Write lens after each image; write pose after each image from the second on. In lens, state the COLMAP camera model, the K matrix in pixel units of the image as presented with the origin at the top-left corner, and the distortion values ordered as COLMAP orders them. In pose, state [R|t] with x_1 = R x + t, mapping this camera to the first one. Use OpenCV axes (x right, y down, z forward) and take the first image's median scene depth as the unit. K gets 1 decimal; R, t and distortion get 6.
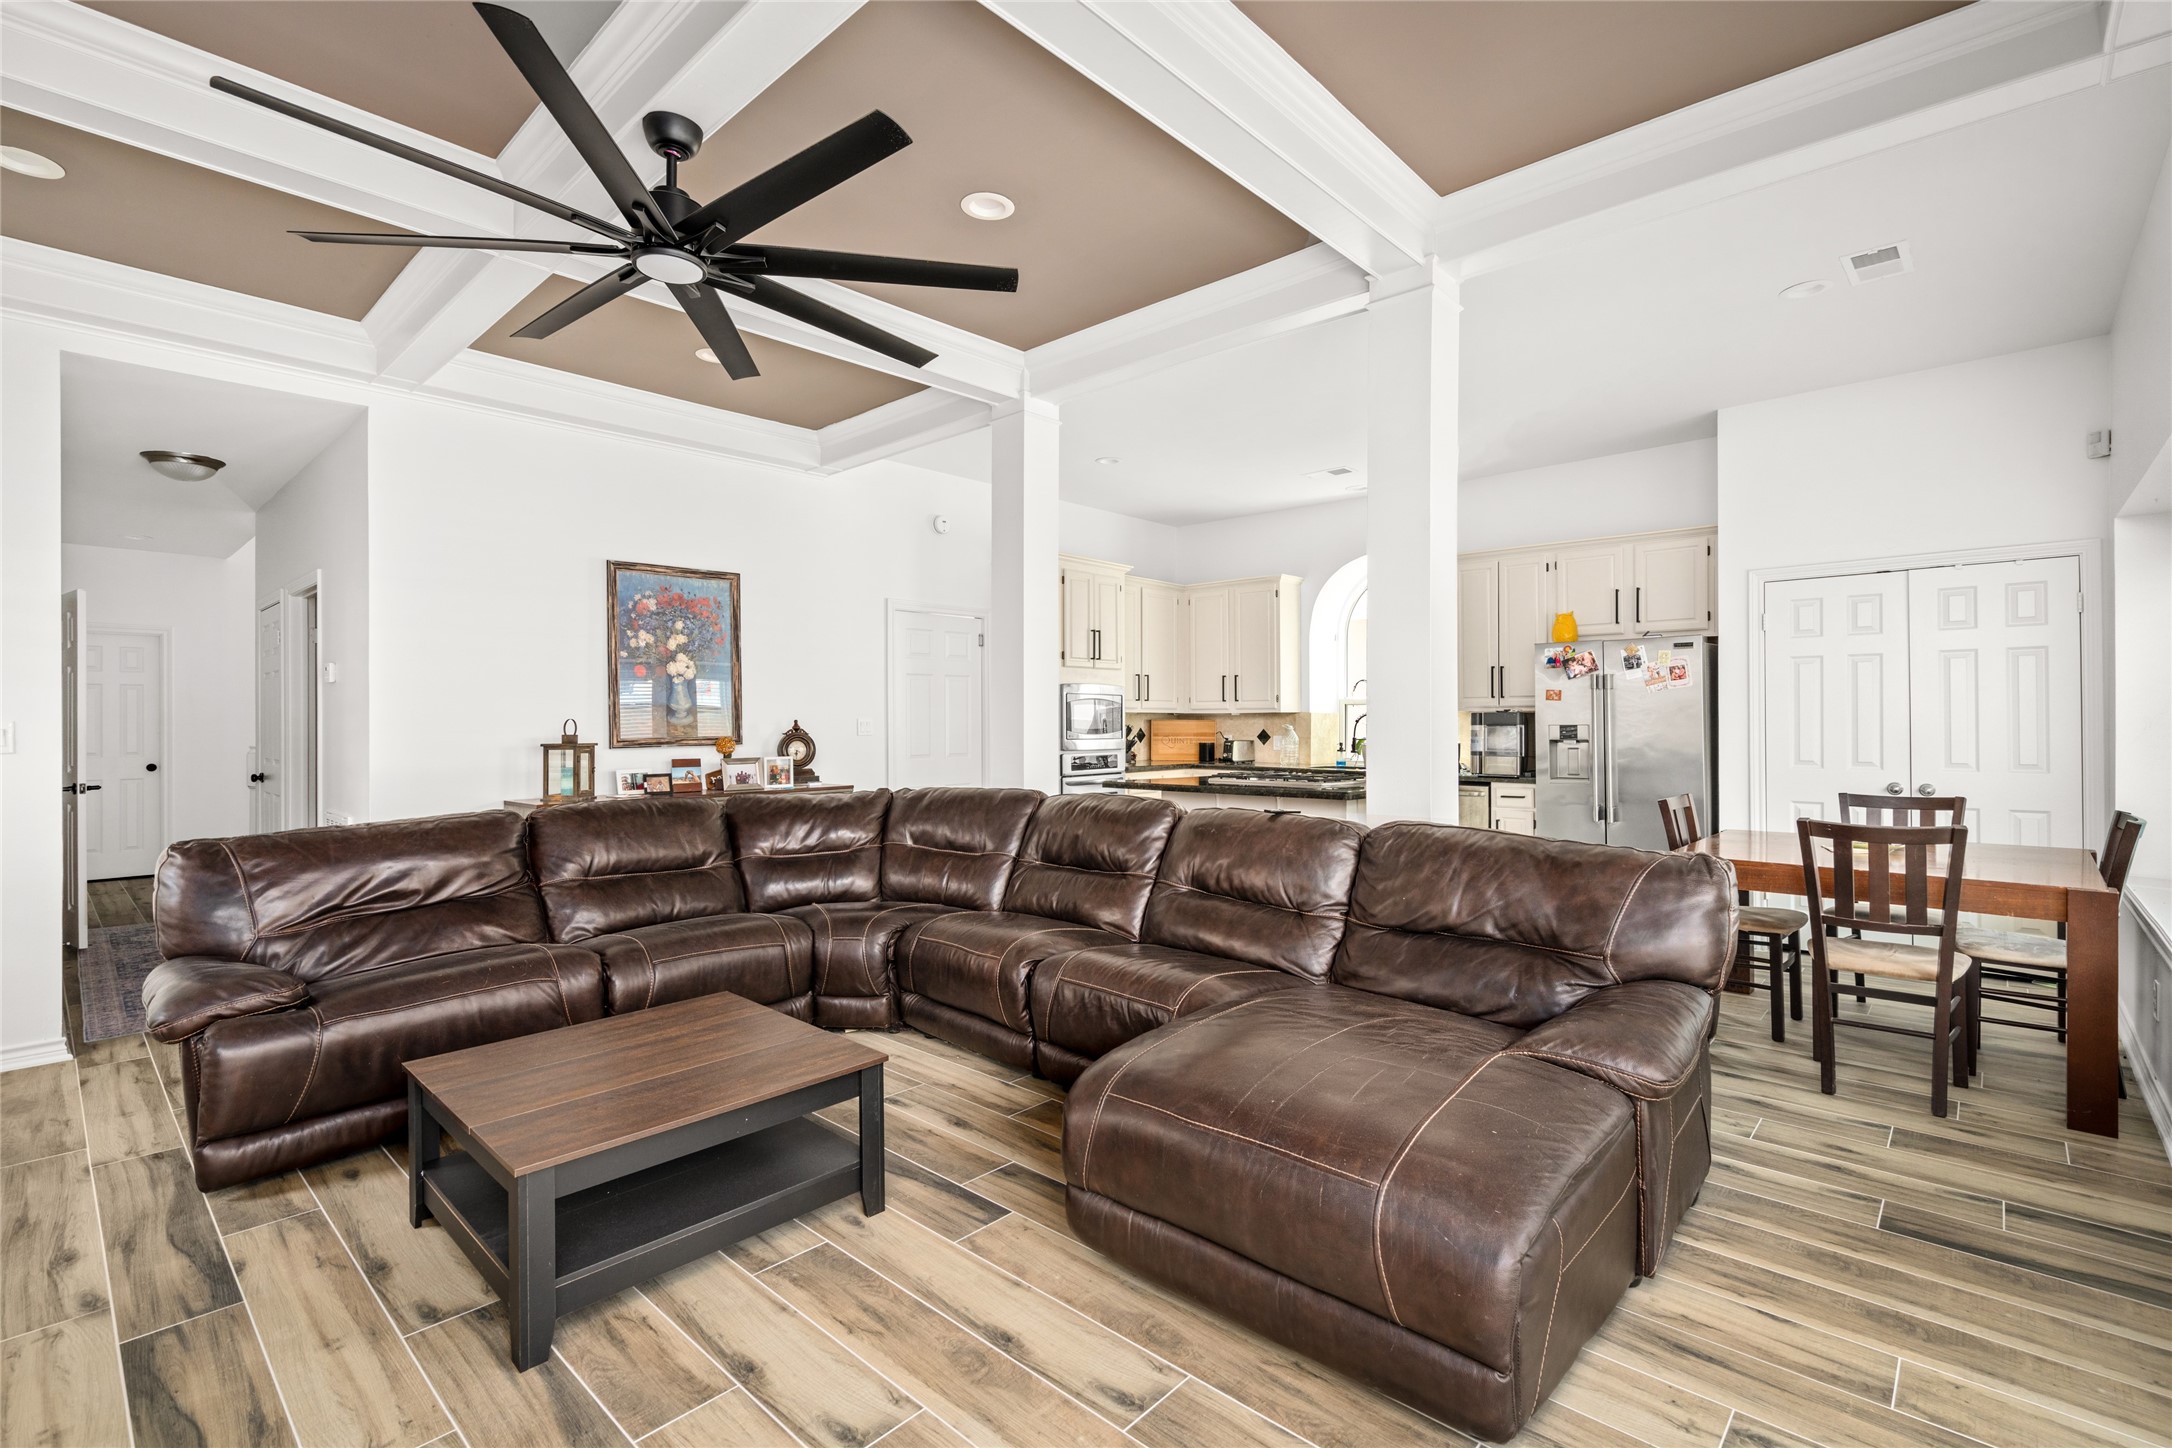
lens RADIAL K [[993.1, 0, 1072.7], [0, 993.1, 717.1], [0, 0, 1]] dist [-0.002231, 0.001714]
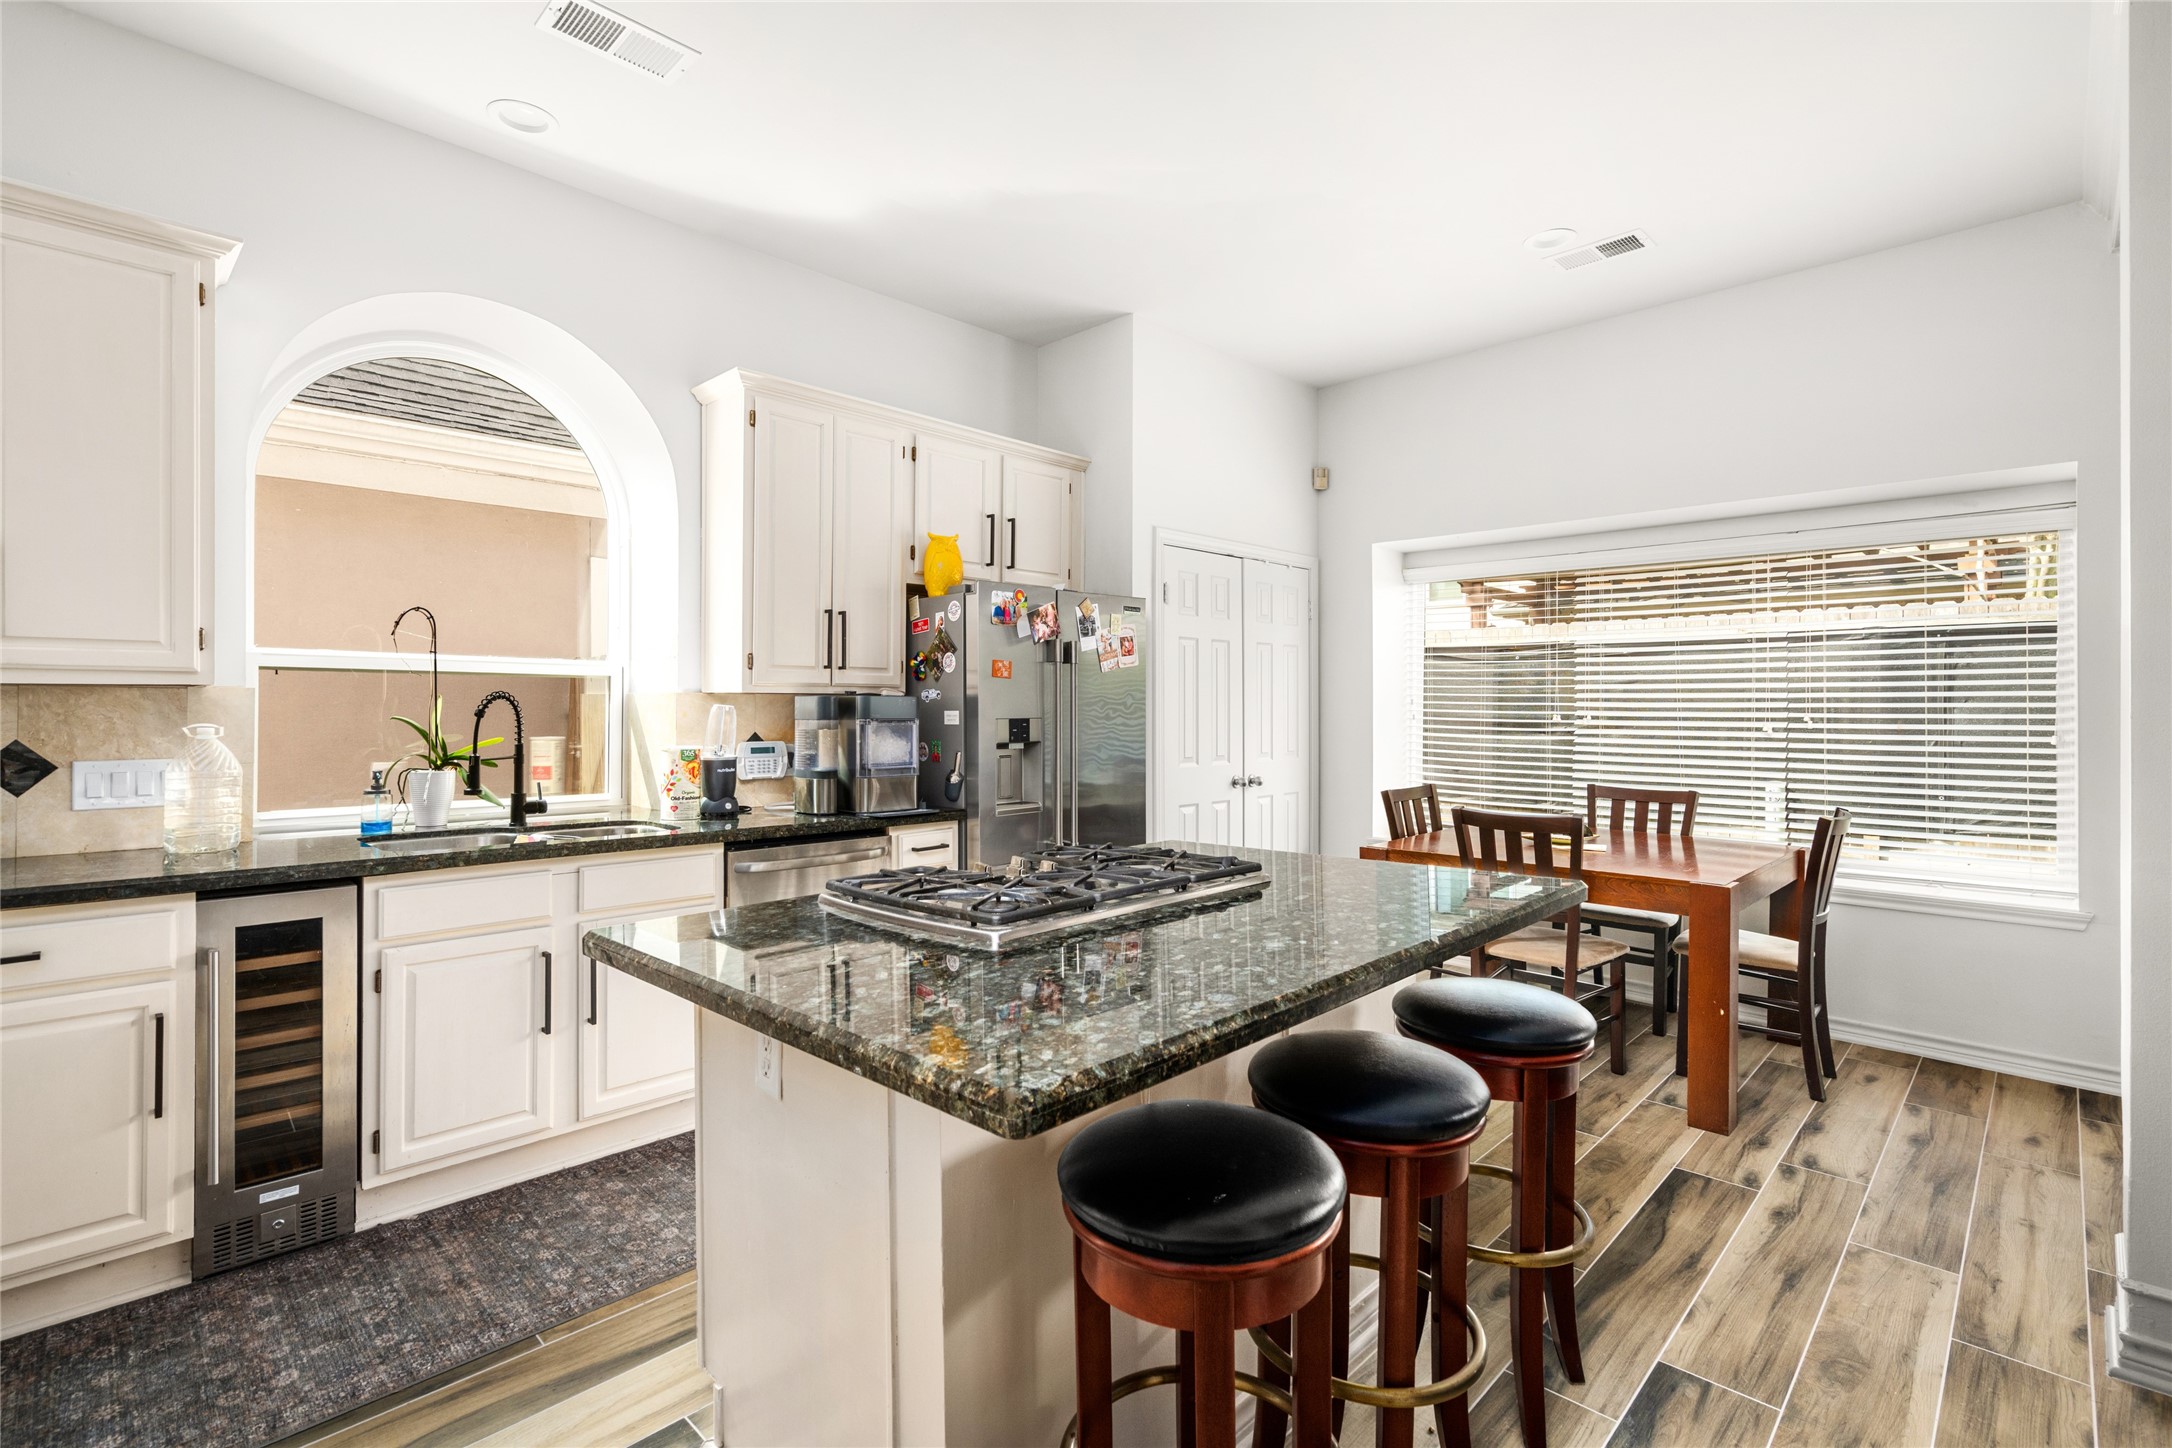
lens RADIAL K [[993.1, 0, 1079.8], [0, 993.1, 703.4], [0, 0, 1]] dist [-0.002231, 0.001714]
pose [[0.022426, 0.006461, 0.999728, -0.120244], [-0.004538, 0.999969, -0.006361, 0.002330], [-0.999738, -0.004395, 0.022455, 0.940691]]
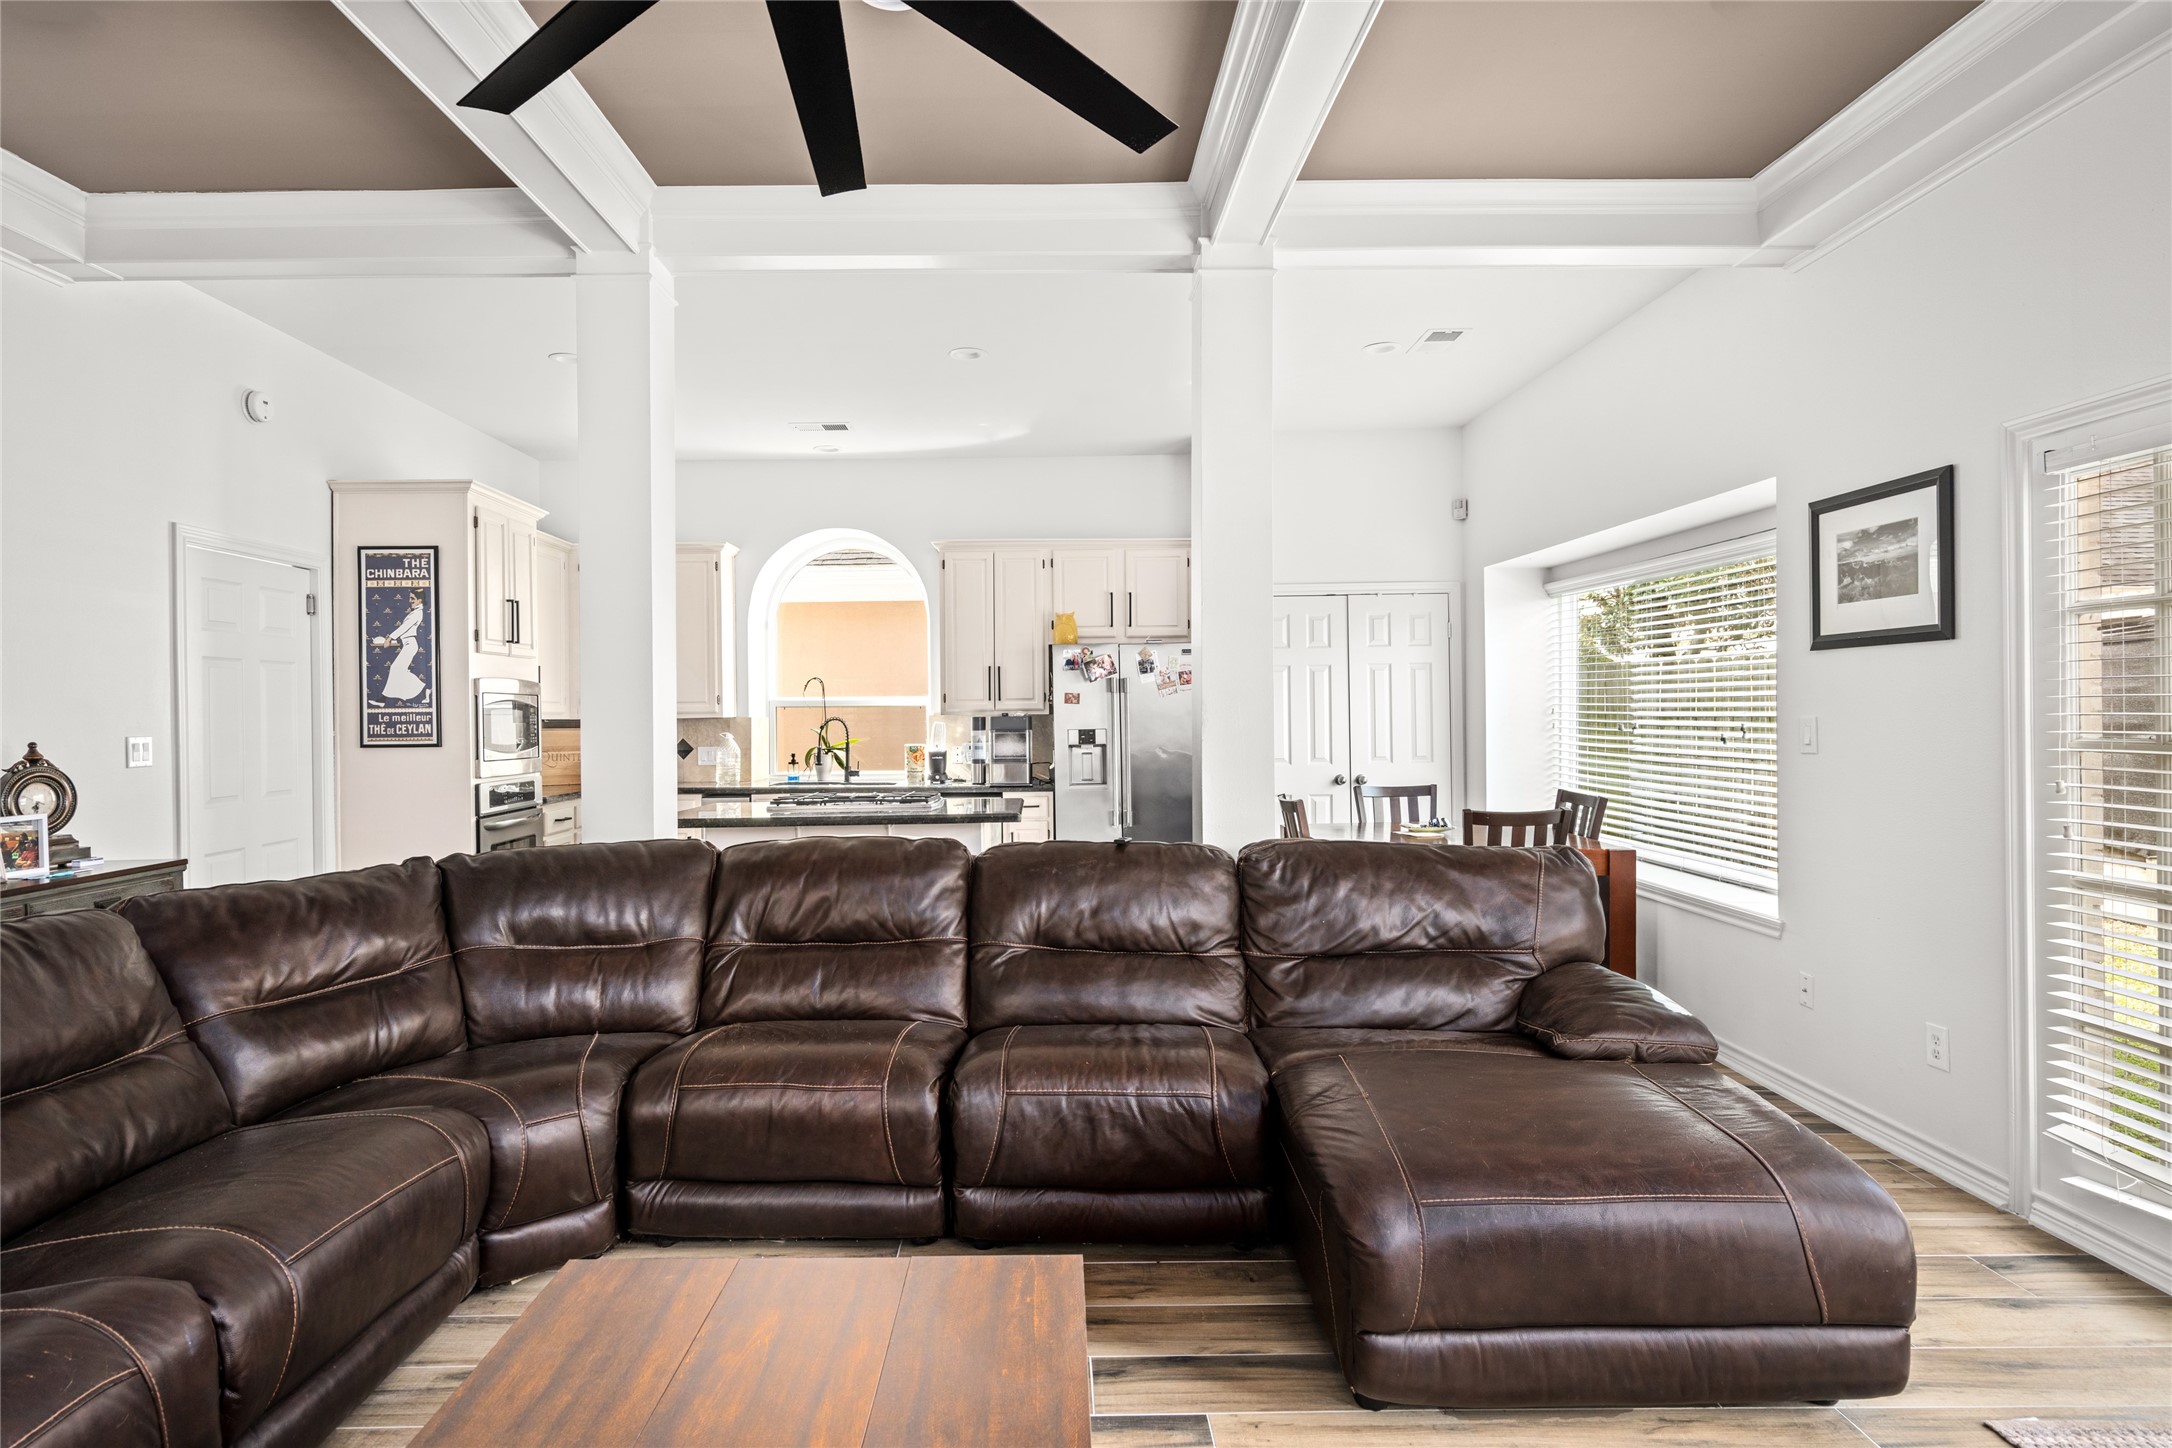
lens RADIAL K [[1168.5, 0, 1048.5], [0, 1168.5, 715.0], [0, 0, 1]] dist [0.001135, 0.001415]
pose [[0.724738, -0.006895, 0.688990, -0.315015], [0.007457, 0.999970, 0.002162, -0.008672], [-0.688984, 0.003571, 0.724768, 0.193906]]
